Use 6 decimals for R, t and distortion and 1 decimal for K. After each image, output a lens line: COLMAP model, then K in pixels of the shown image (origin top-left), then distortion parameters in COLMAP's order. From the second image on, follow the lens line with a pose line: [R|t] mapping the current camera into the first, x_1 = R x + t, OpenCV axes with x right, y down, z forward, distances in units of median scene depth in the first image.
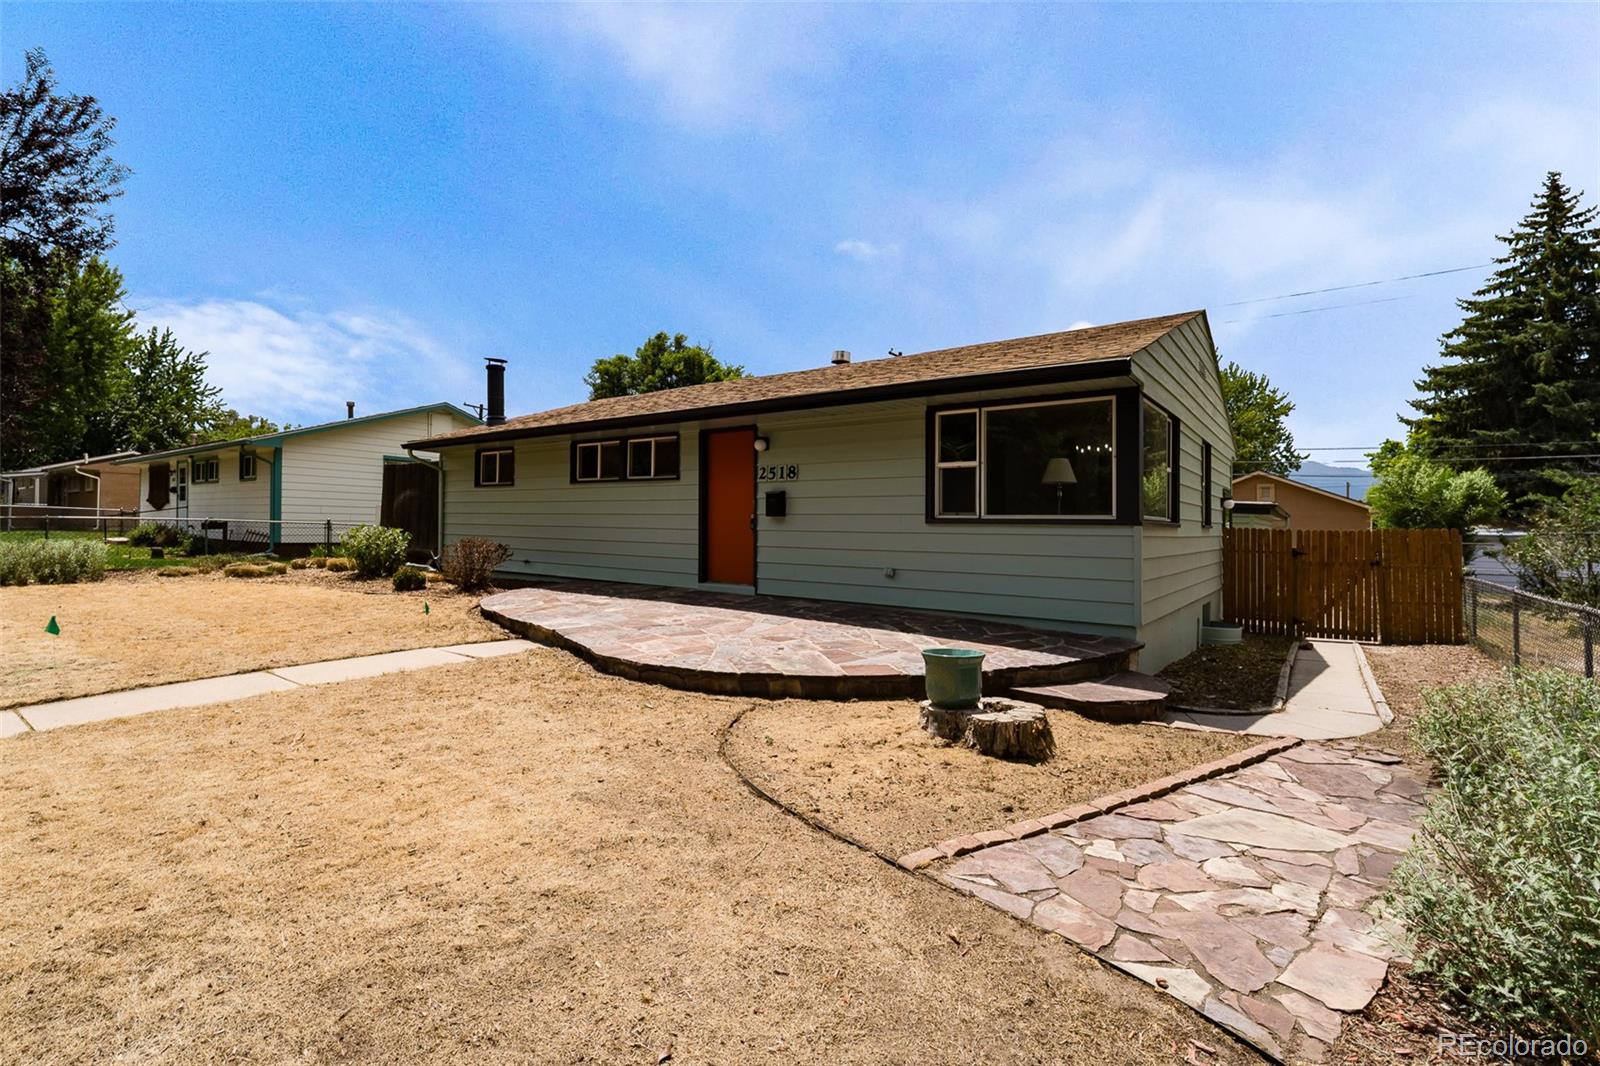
lens RADIAL K [[697.2, 0, 788.2], [0, 697.2, 496.4], [0, 0, 1]] dist [0.016048, -0.000617]
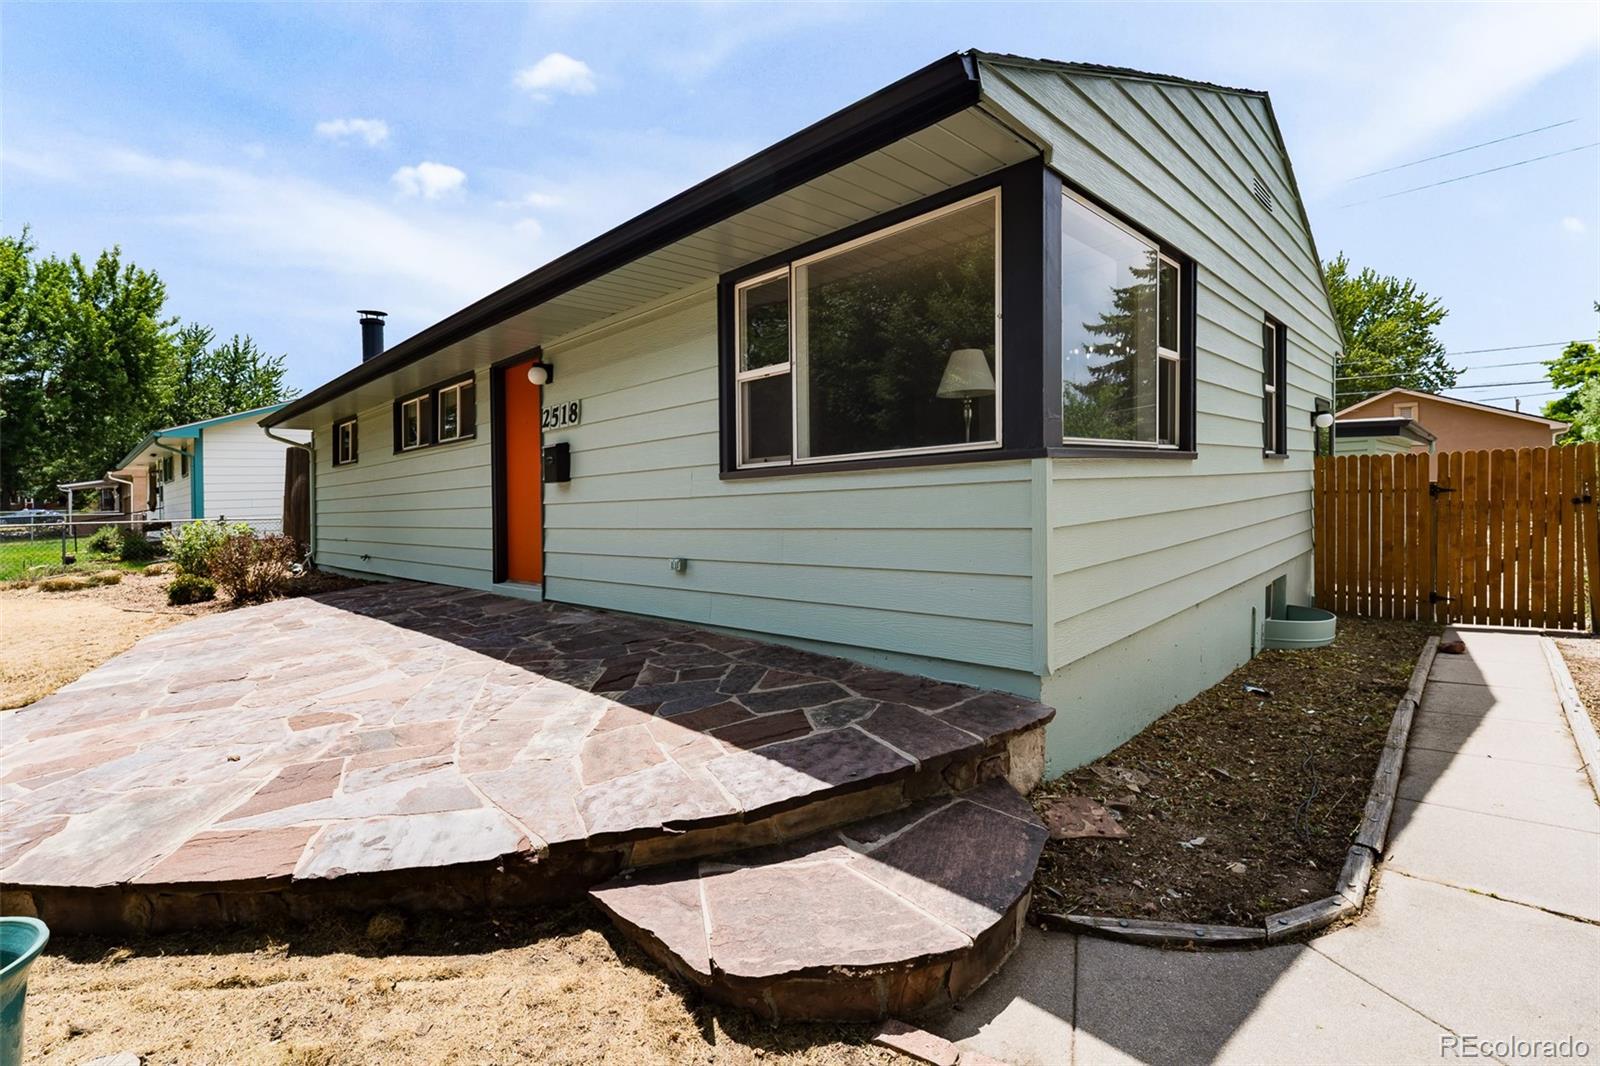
lens RADIAL K [[693.2, 0, 801.2], [0, 693.2, 511.8], [0, 0, 1]] dist [0.008074, -0.000116]
pose [[0.990484, -0.054676, -0.126299, 0.254926], [0.063530, 0.995717, 0.067167, 0.024018], [0.122085, -0.074551, 0.989716, 0.334892]]
